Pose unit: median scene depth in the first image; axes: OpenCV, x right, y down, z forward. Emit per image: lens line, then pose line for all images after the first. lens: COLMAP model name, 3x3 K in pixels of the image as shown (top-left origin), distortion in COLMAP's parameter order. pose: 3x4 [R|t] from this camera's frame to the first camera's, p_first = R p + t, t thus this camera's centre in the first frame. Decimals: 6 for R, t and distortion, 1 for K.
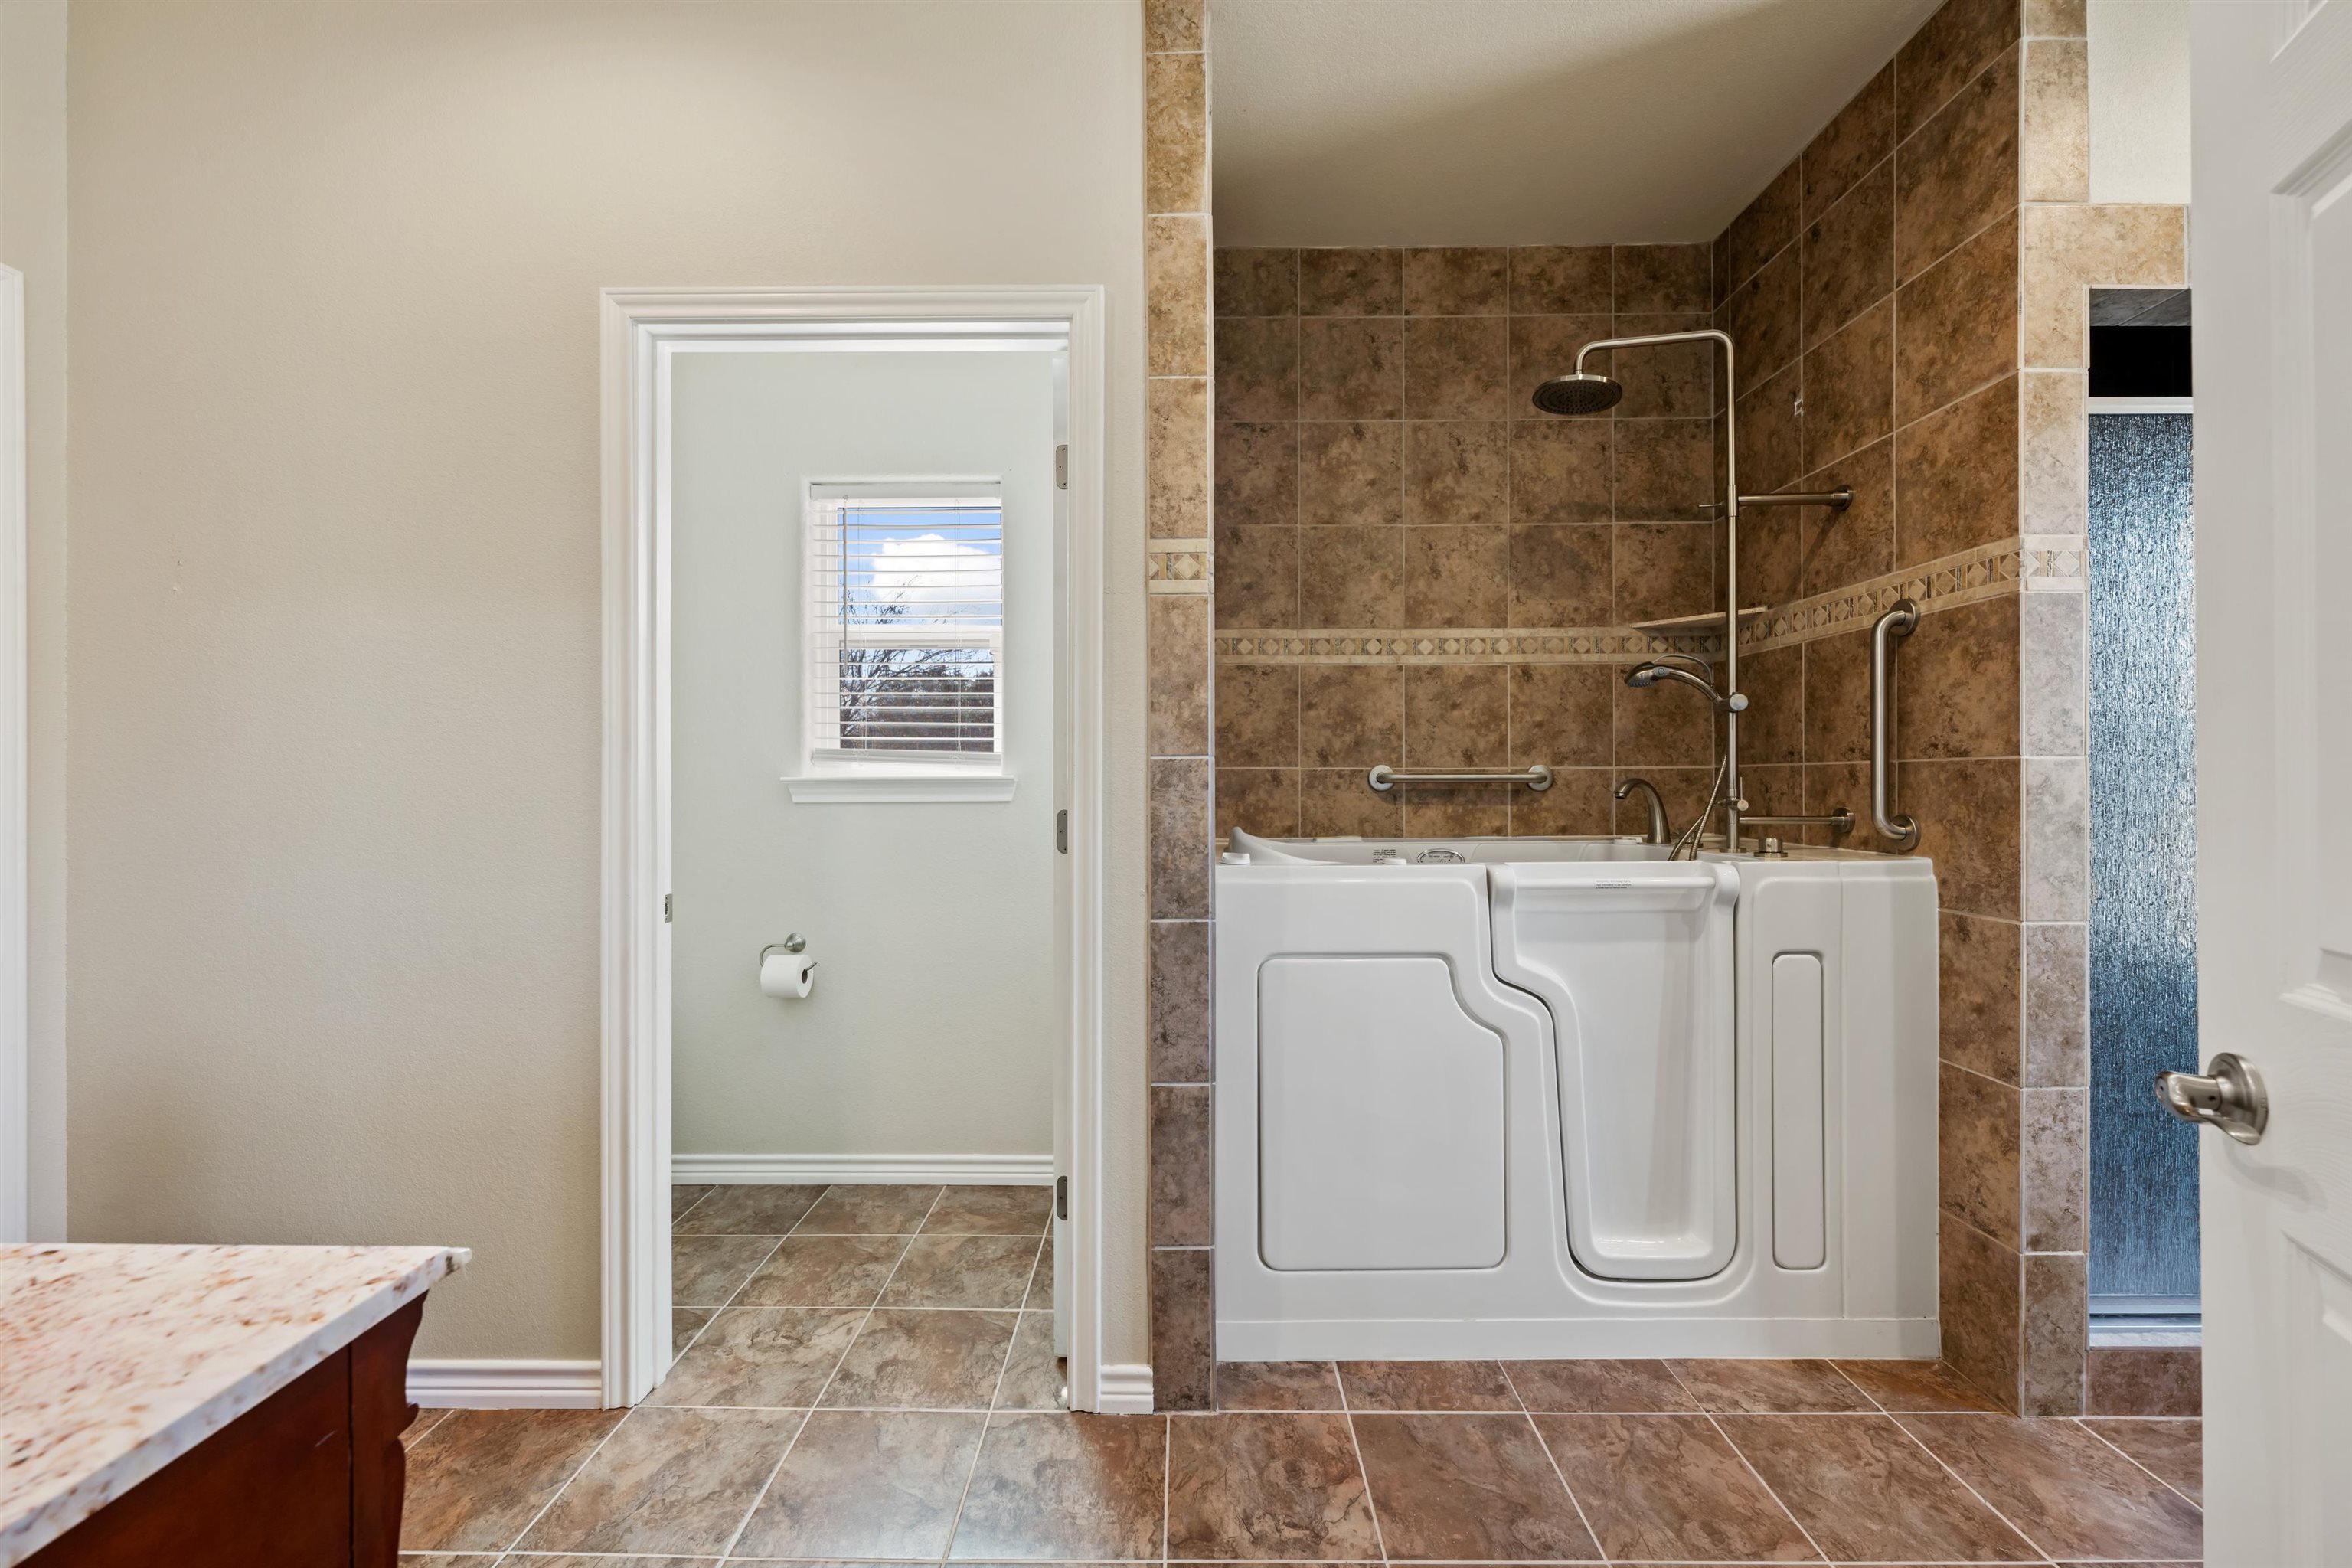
lens RADIAL K [[932.5, 0, 1174.1], [0, 932.5, 785.9], [0, 0, 1]] dist [-0.002505, -0.000060]
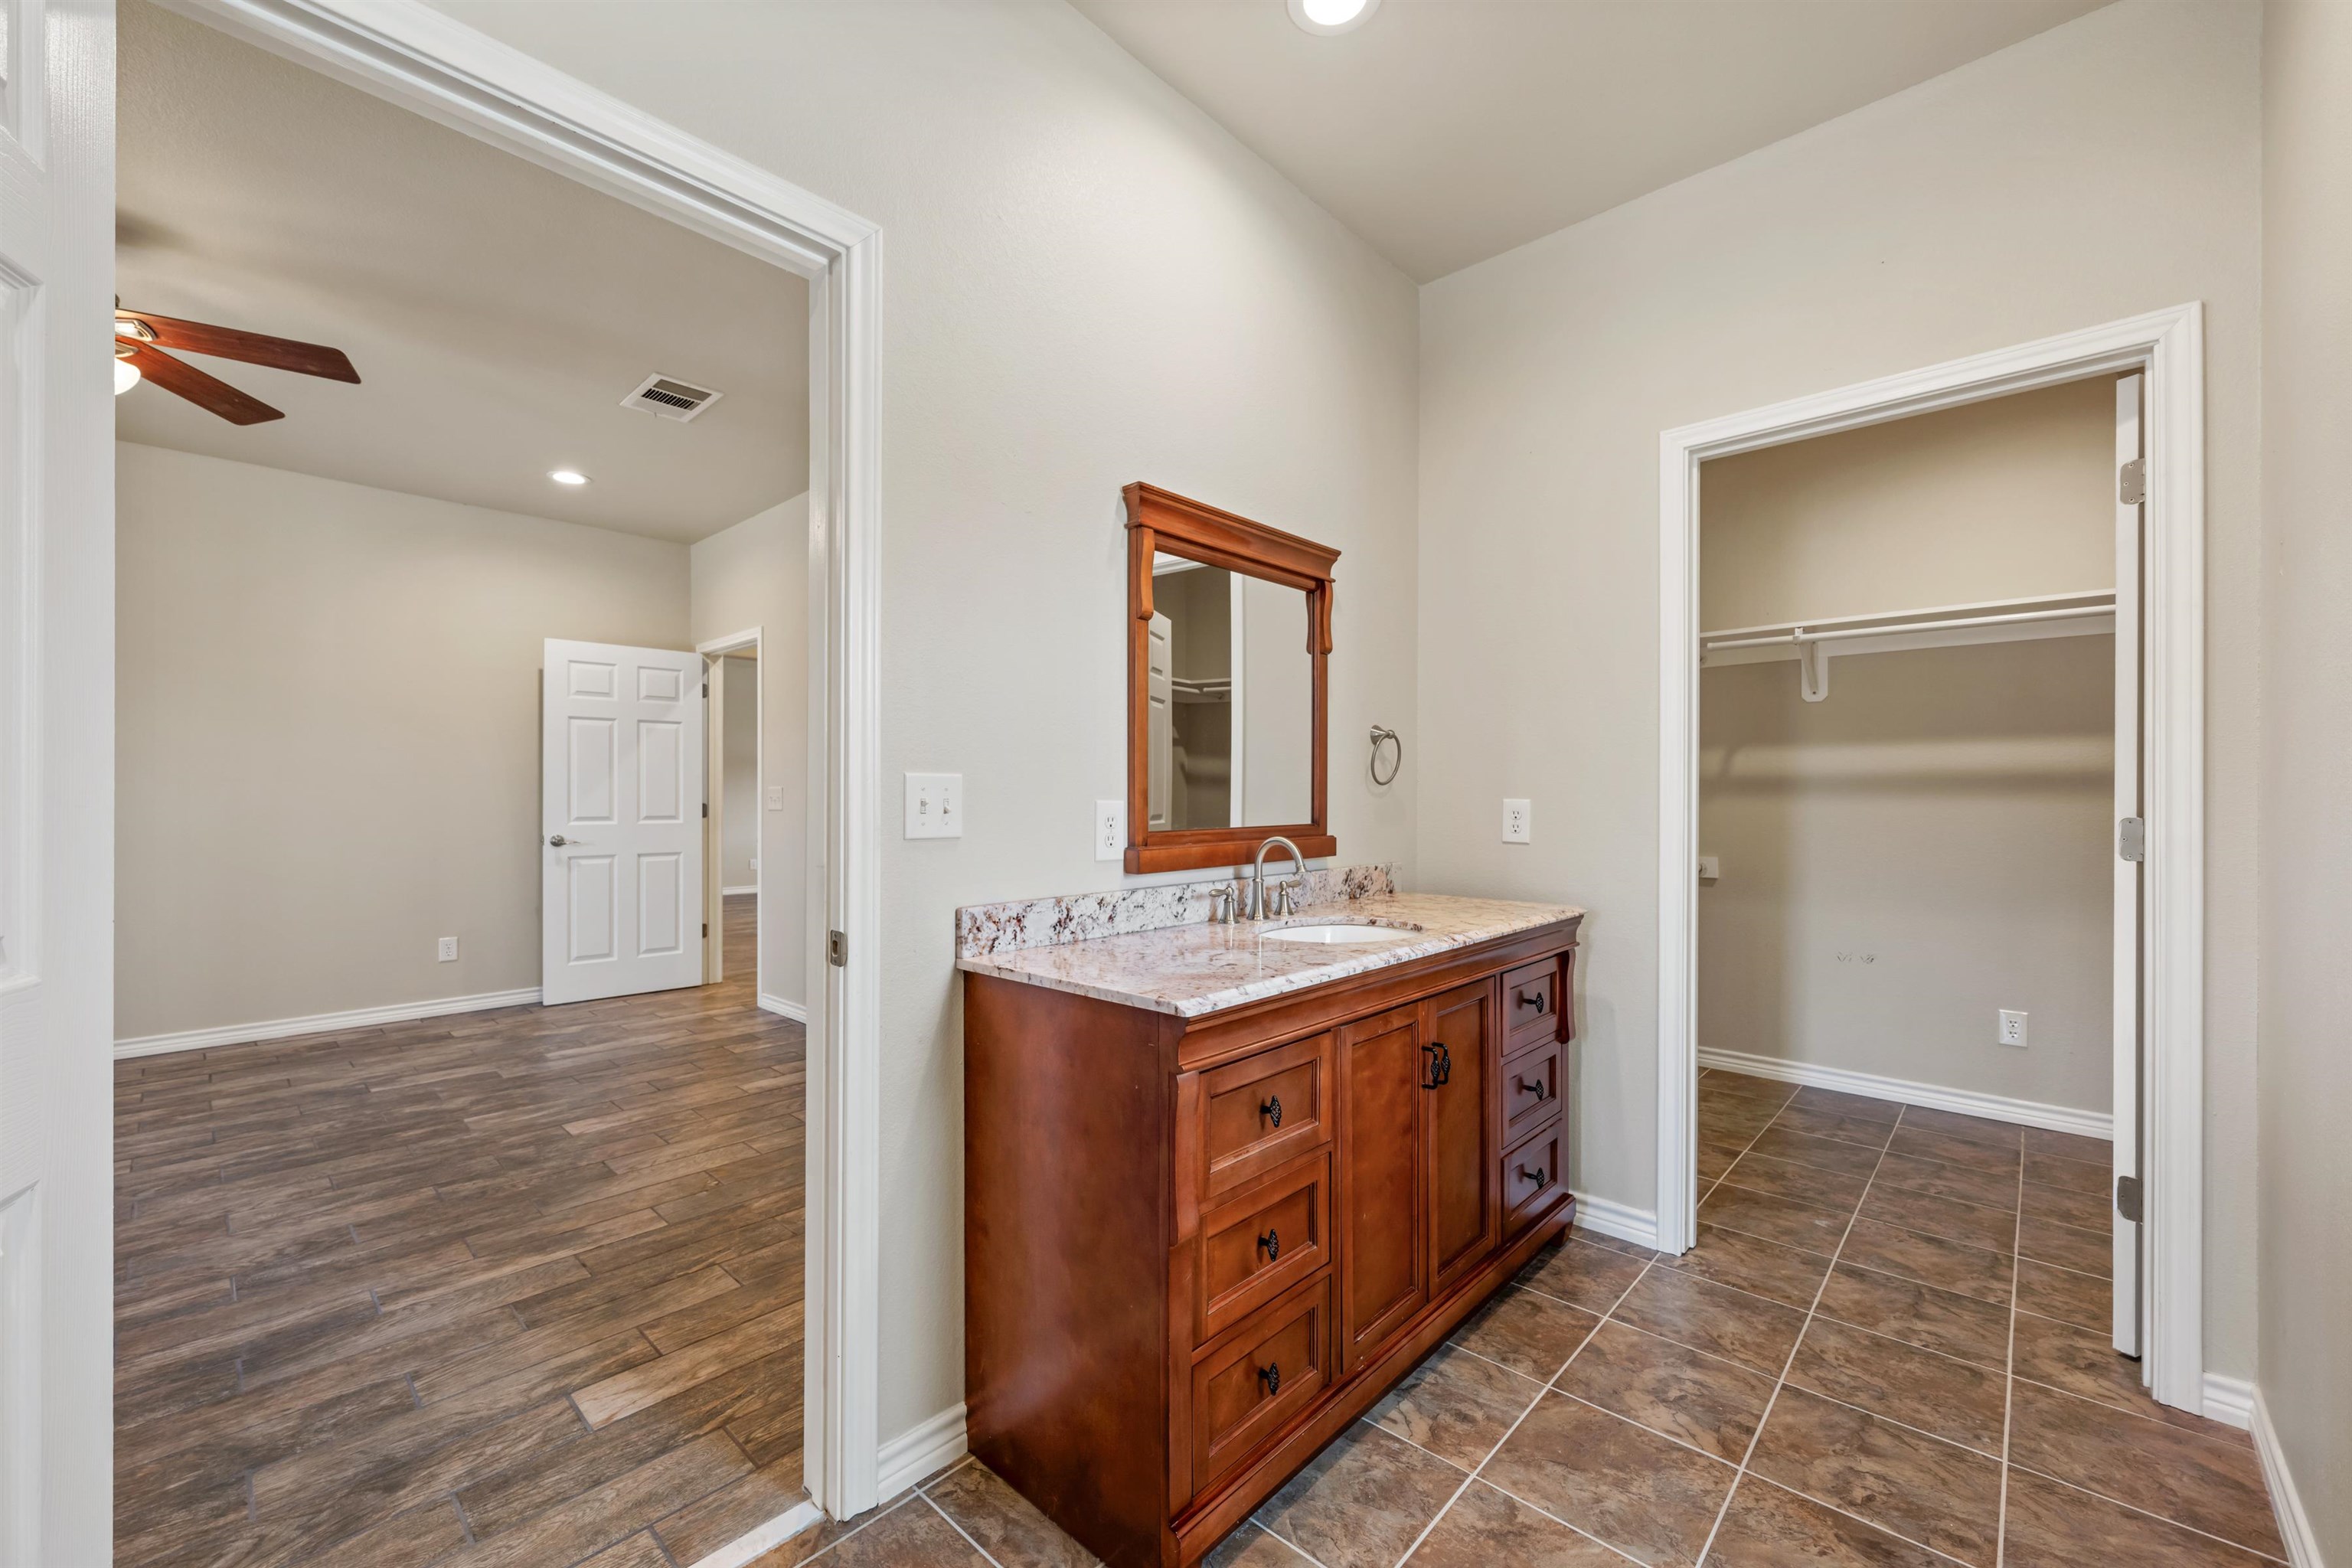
lens RADIAL K [[932.5, 0, 1174.1], [0, 932.5, 785.9], [0, 0, 1]] dist [-0.002505, -0.000060]
pose [[-0.674995, -0.007324, -0.737786, 0.284391], [0.001638, 0.999933, -0.011425, -0.000801], [0.737821, -0.008920, -0.674938, 0.805149]]
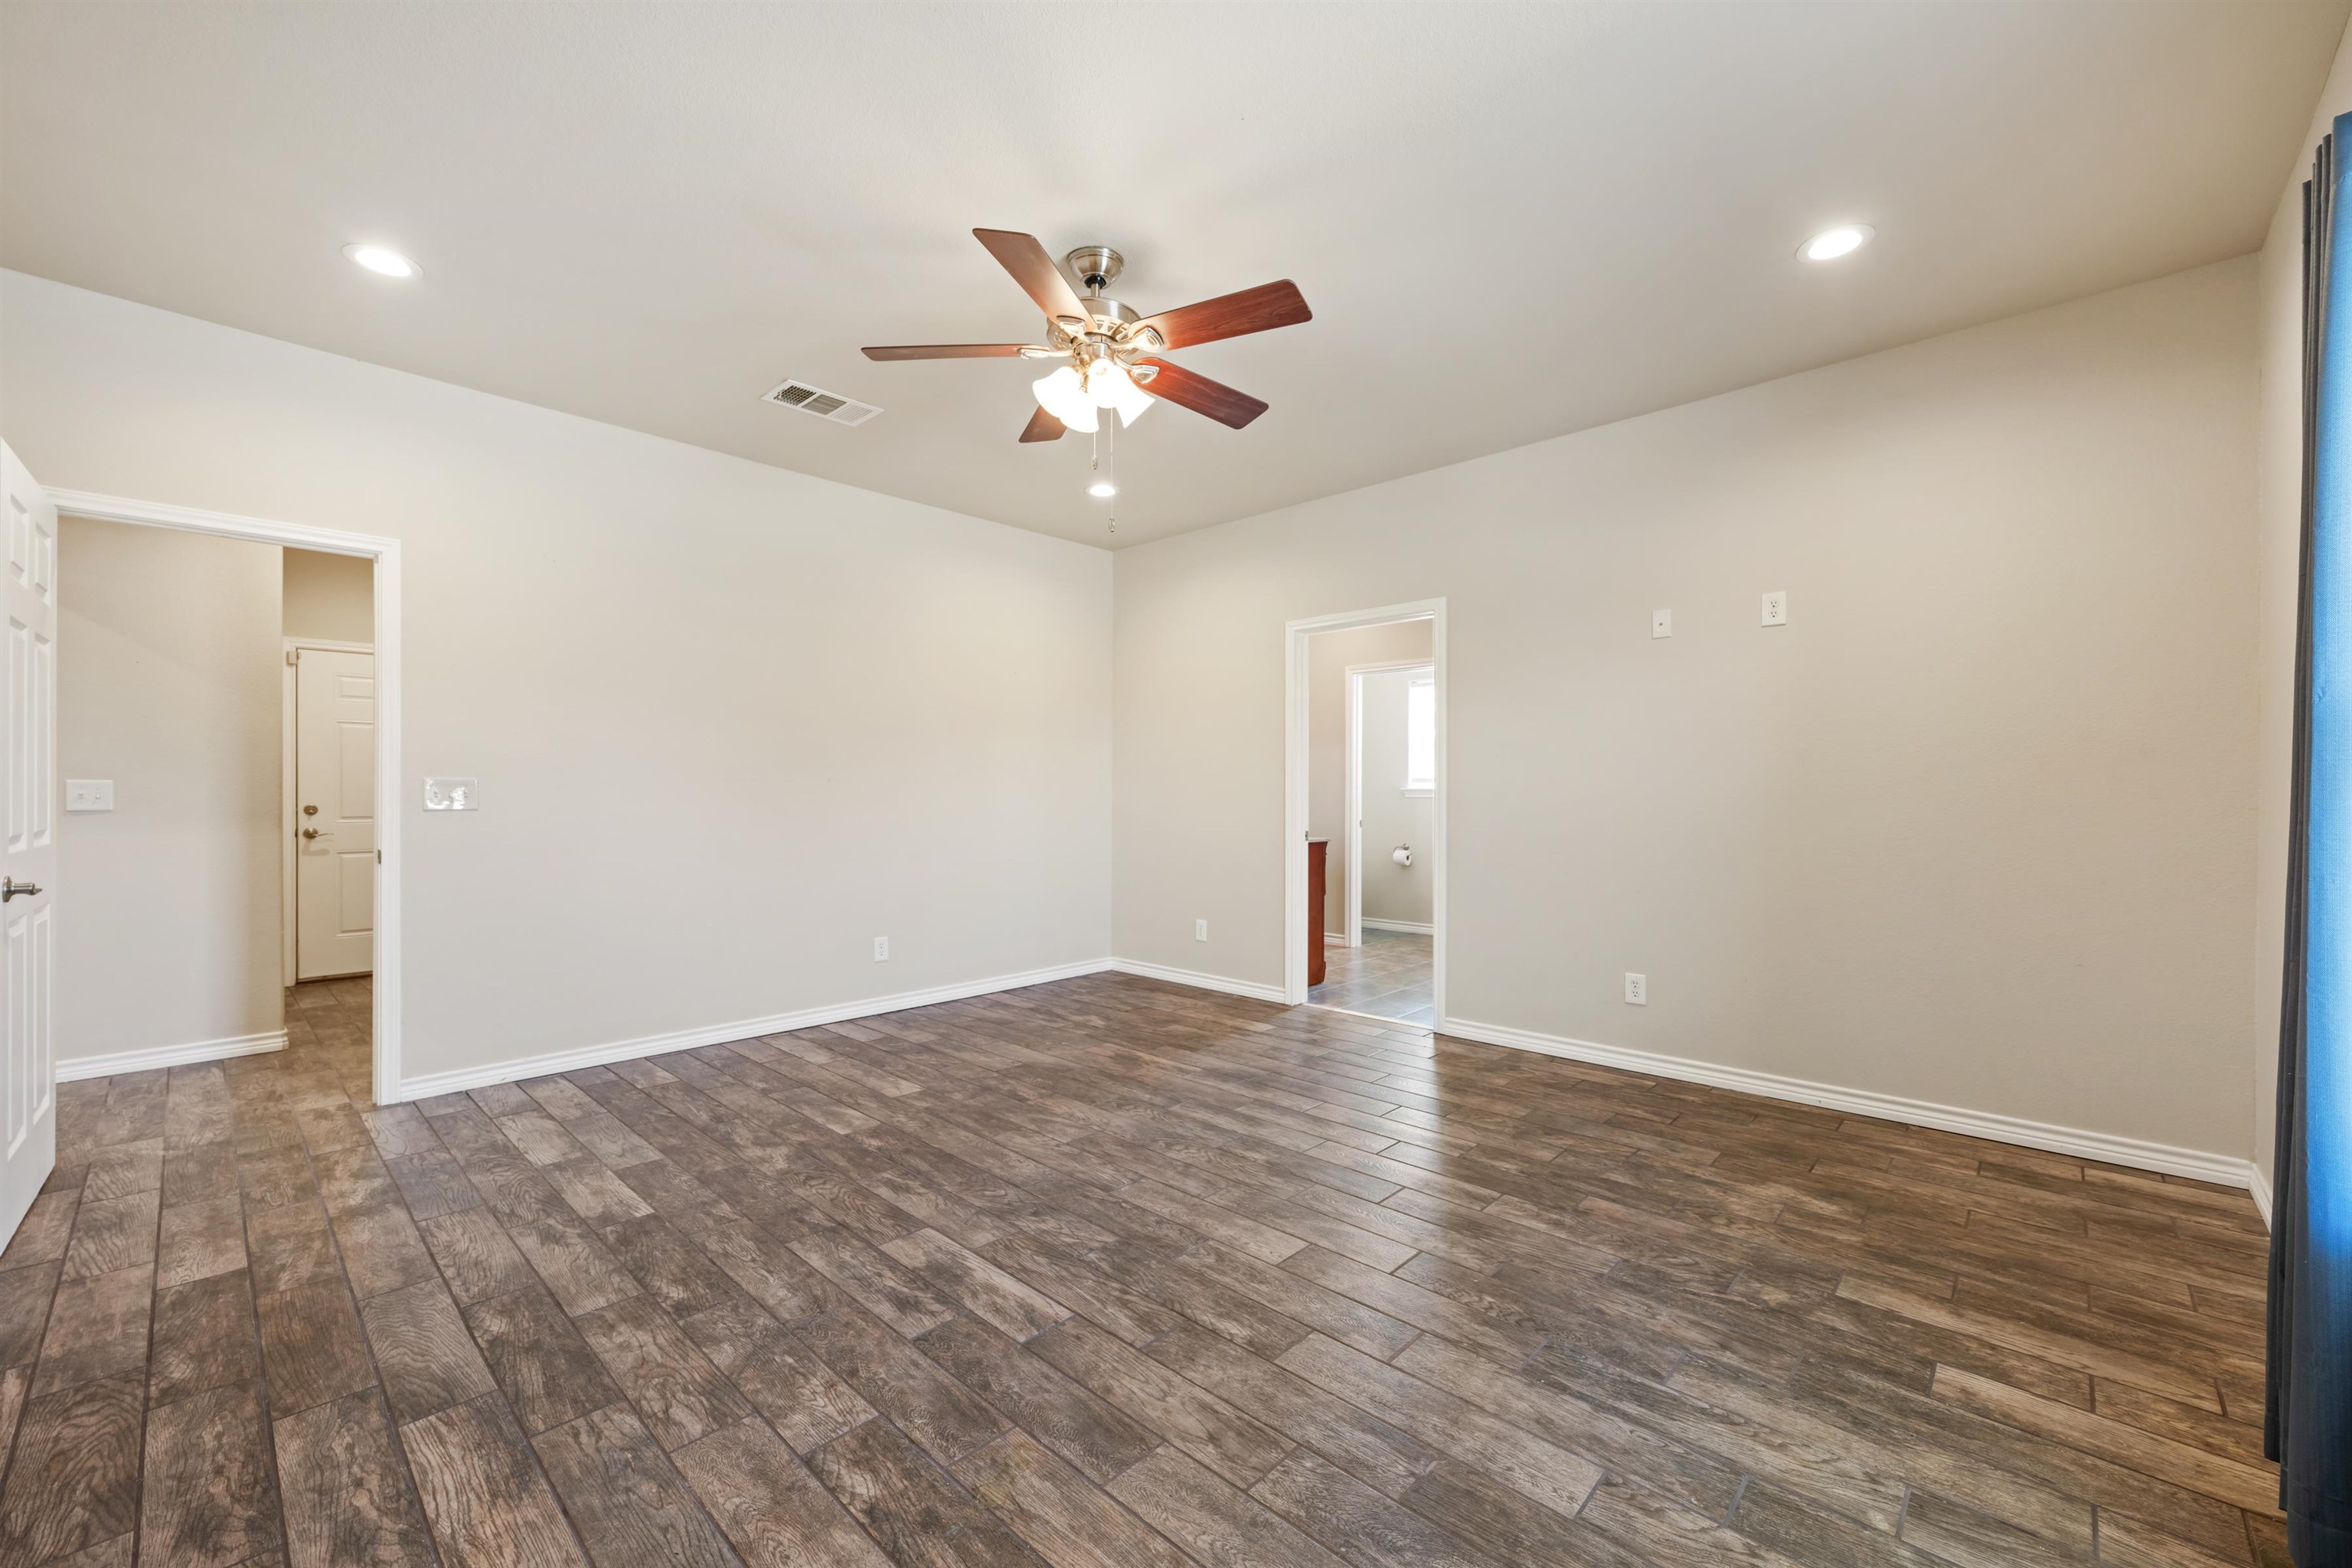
lens RADIAL K [[932.5, 0, 1174.1], [0, 932.5, 785.9], [0, 0, 1]] dist [-0.002505, -0.000060]
pose [[0.731000, 0.000970, -0.682376, 1.519506], [-0.002745, 0.999995, -0.001519, -0.017897], [0.682372, 0.002983, 0.730999, -2.335813]]
